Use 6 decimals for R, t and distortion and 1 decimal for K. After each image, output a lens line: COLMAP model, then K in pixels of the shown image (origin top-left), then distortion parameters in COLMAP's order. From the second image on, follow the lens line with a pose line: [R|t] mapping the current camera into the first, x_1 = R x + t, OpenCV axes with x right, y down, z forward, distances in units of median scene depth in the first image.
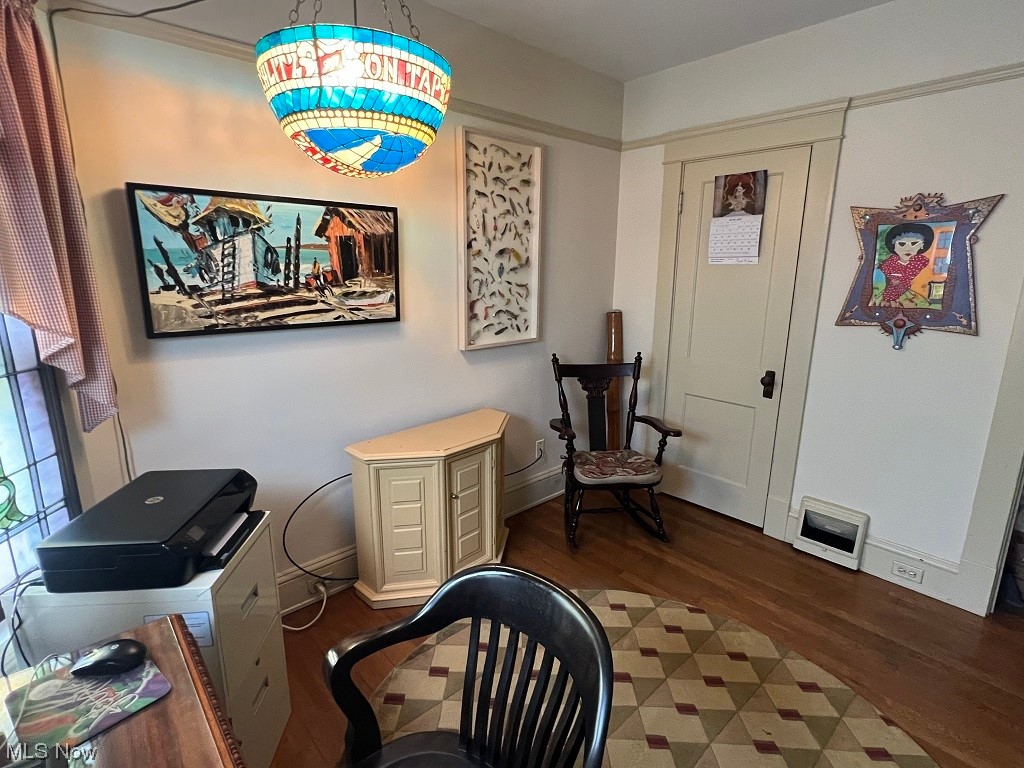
lens RADIAL K [[513.7, 0, 507.6], [0, 513.7, 384.0], [0, 0, 1]] dist [0.002000, -0.000145]
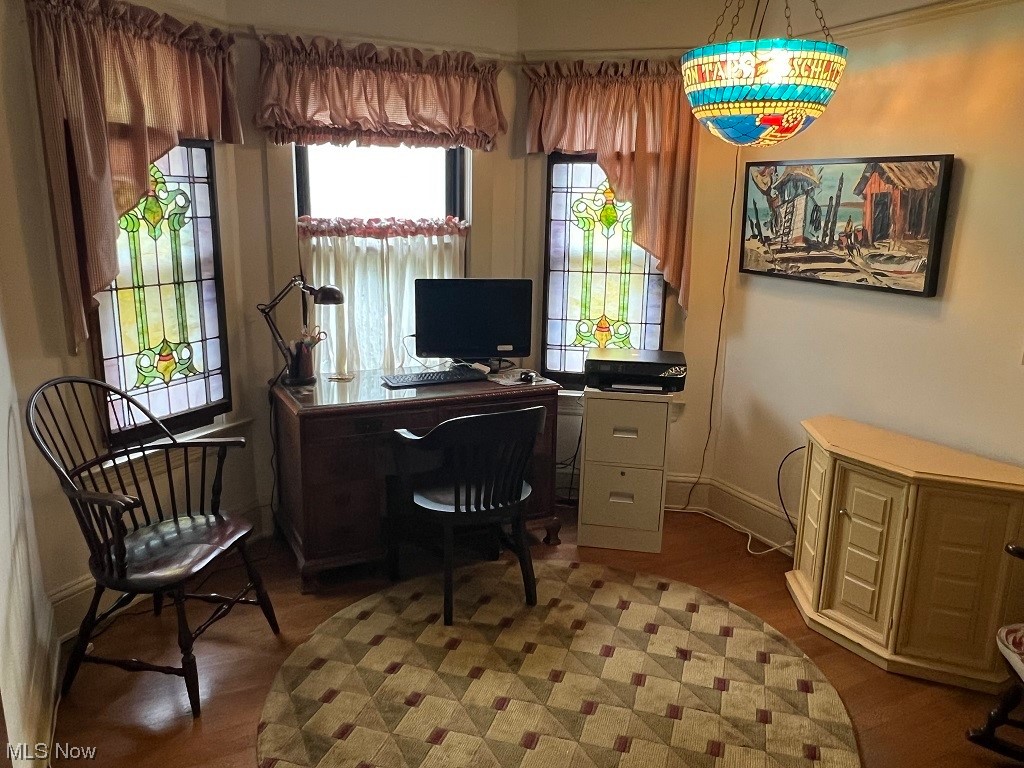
lens RADIAL K [[753.2, 0, 508.9], [0, 753.2, 382.5], [0, 0, 1]] dist [0.001864, -0.000646]
pose [[-0.252325, 0.223405, -0.941500, 1.253191], [-0.231890, 0.930671, 0.282982, -0.210476], [0.939446, 0.289728, -0.183026, 0.758260]]
